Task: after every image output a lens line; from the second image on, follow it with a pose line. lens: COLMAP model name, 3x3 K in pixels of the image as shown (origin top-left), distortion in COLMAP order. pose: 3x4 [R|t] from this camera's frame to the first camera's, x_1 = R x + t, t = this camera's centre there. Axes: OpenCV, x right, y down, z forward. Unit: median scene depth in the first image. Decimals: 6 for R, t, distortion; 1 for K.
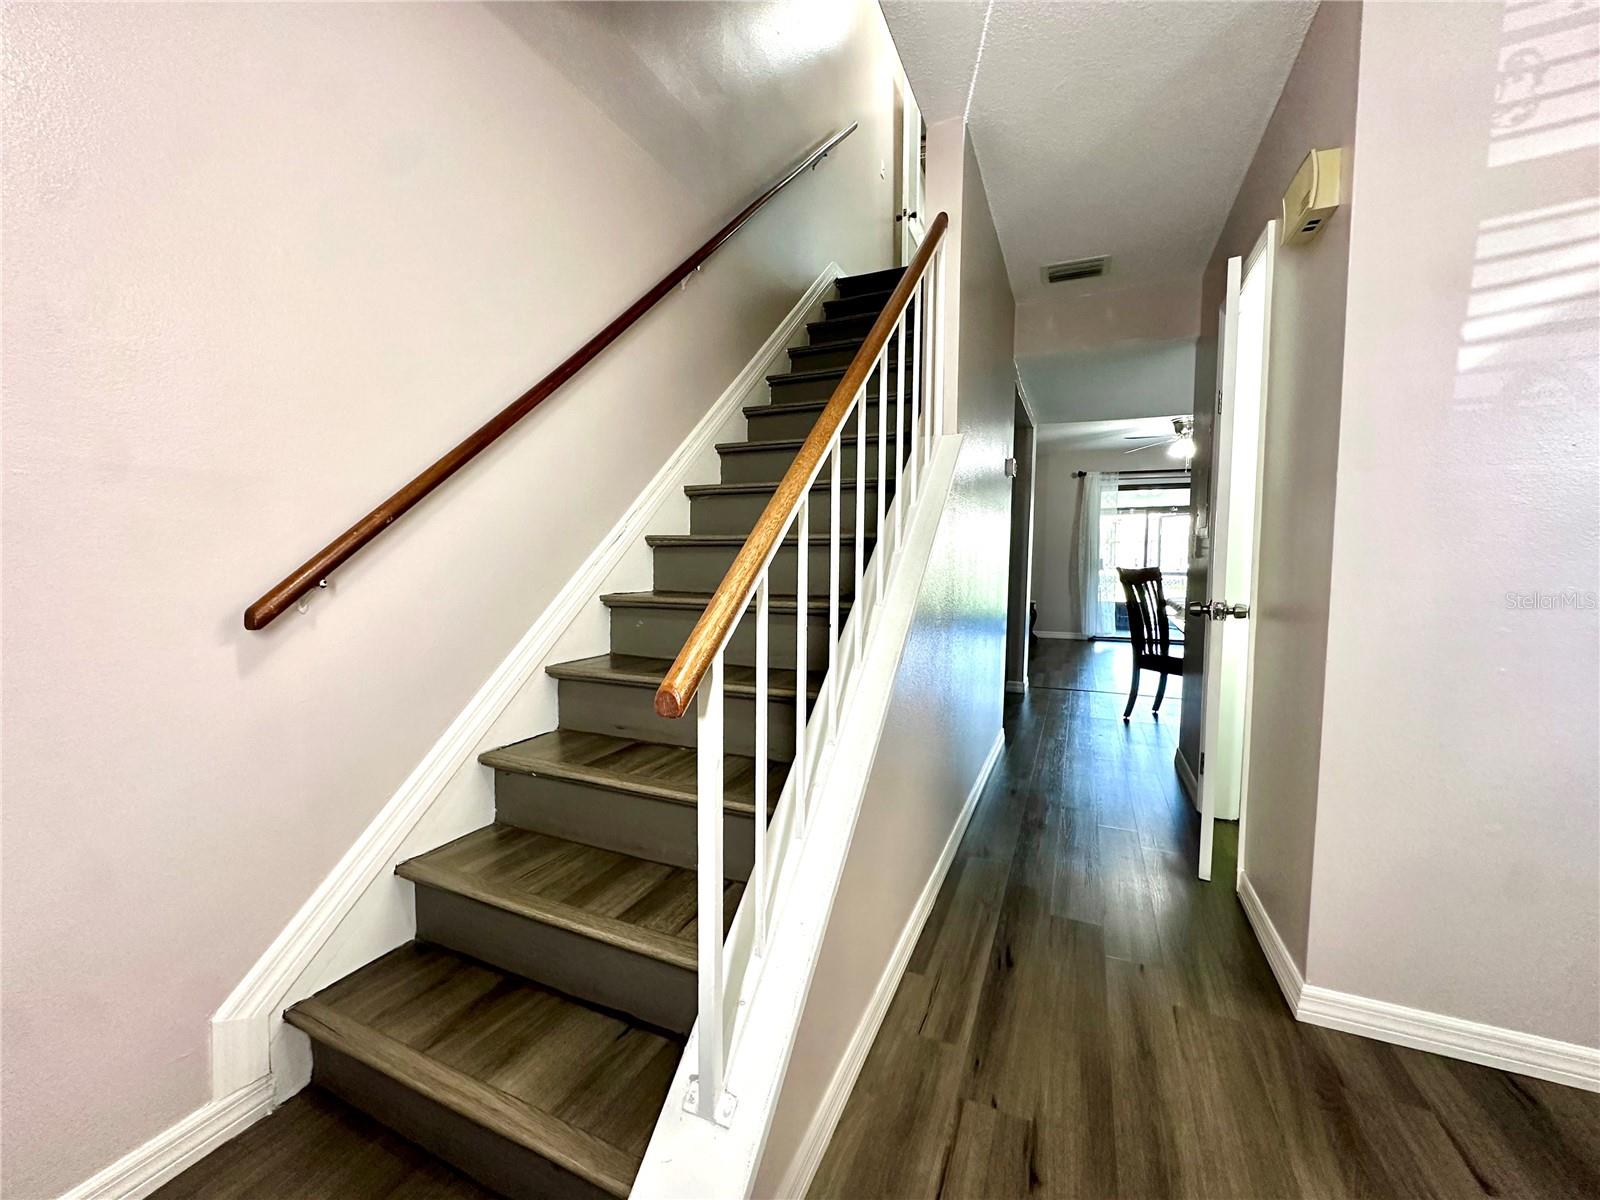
lens RADIAL K [[640.0, 0, 798.3], [0, 640.0, 594.3], [0, 0, 1]] dist [-0.005896, 0.000824]
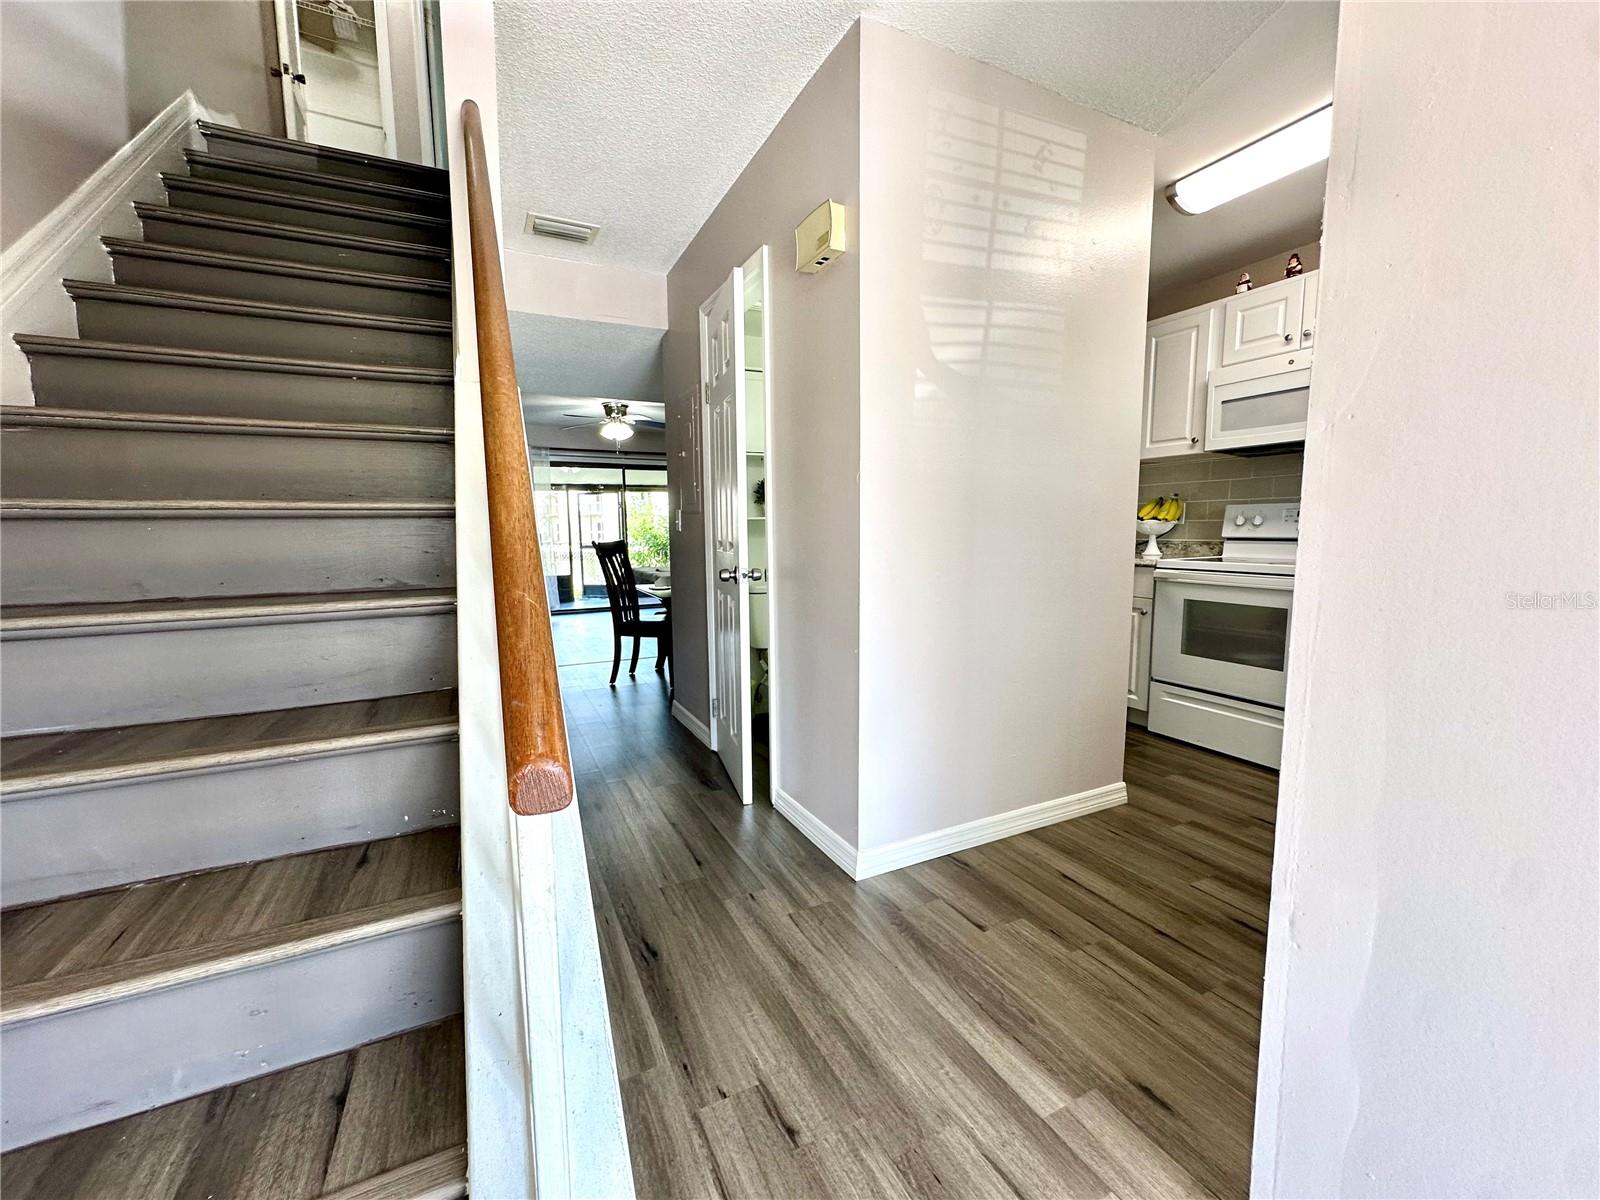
lens RADIAL K [[640.0, 0, 801.8], [0, 640.0, 595.3], [0, 0, 1]] dist [-0.005896, 0.000824]
pose [[0.637380, -0.088655, 0.765432, -0.185606], [0.058536, 0.996060, 0.066623, -0.009196], [-0.768323, 0.002341, 0.640058, 0.180730]]
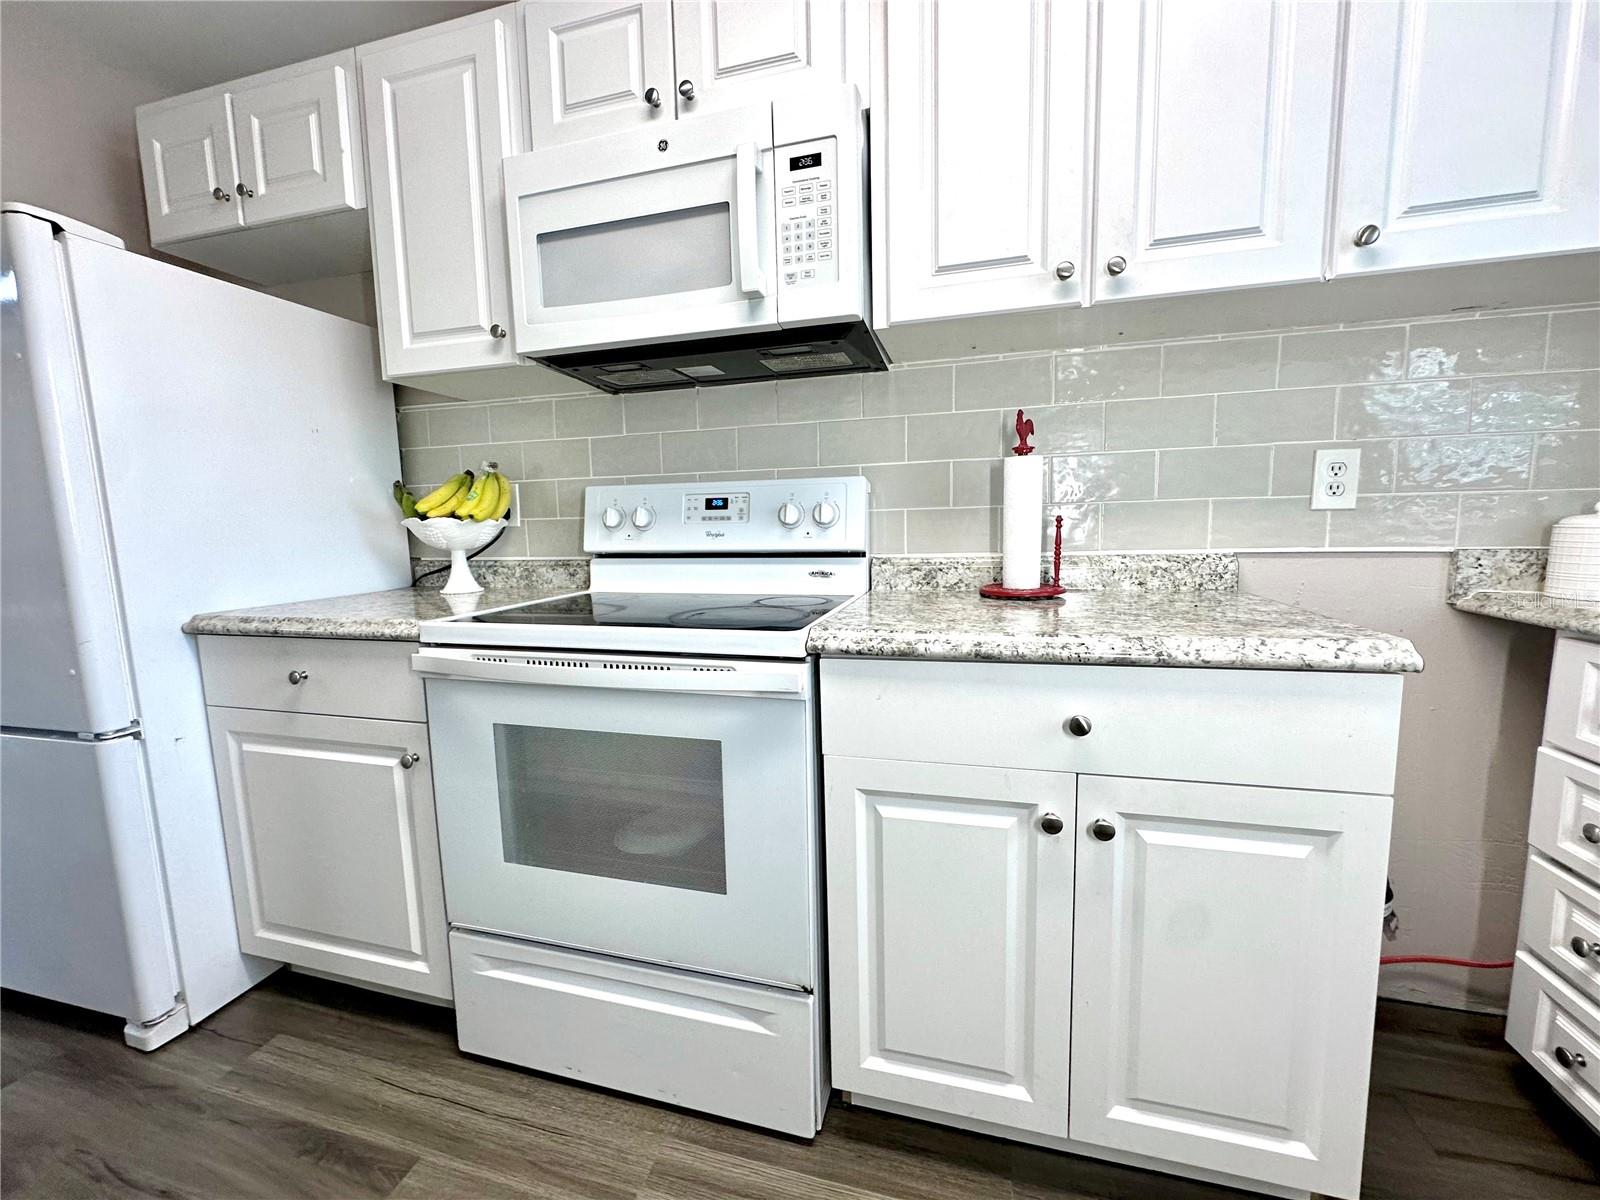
lens RADIAL K [[640.0, 0, 801.4], [0, 640.0, 599.7], [0, 0, 1]] dist [-0.005896, 0.000824]
pose [[-0.138067, -0.118355, 0.983326, 1.017940], [0.085796, 0.987673, 0.130925, -0.008388], [-0.986700, 0.102442, -0.126211, 0.244144]]
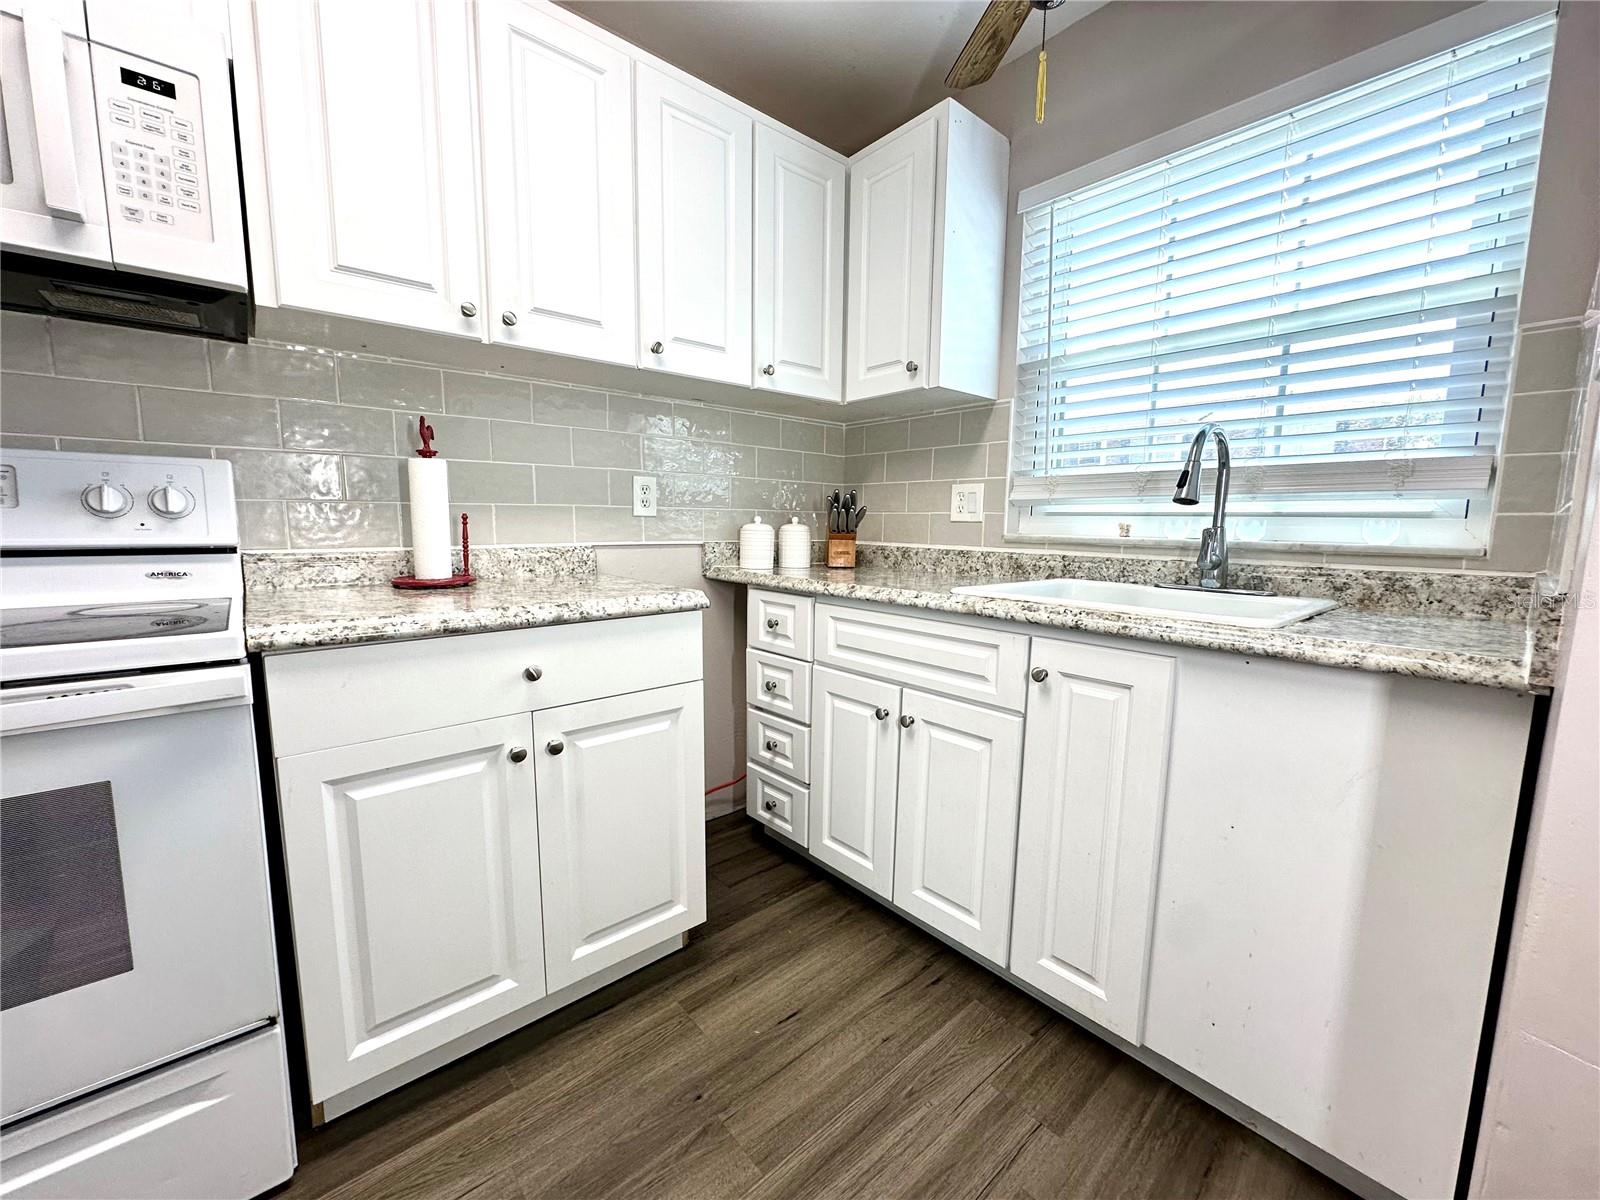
lens RADIAL K [[640.0, 0, 800.2], [0, 640.0, 599.6], [0, 0, 1]] dist [-0.005896, 0.000824]
pose [[-0.902607, -0.067066, 0.425209, 0.947934], [0.013106, 0.983049, 0.182872, -0.018612], [-0.430266, 0.170635, -0.886428, 0.415672]]
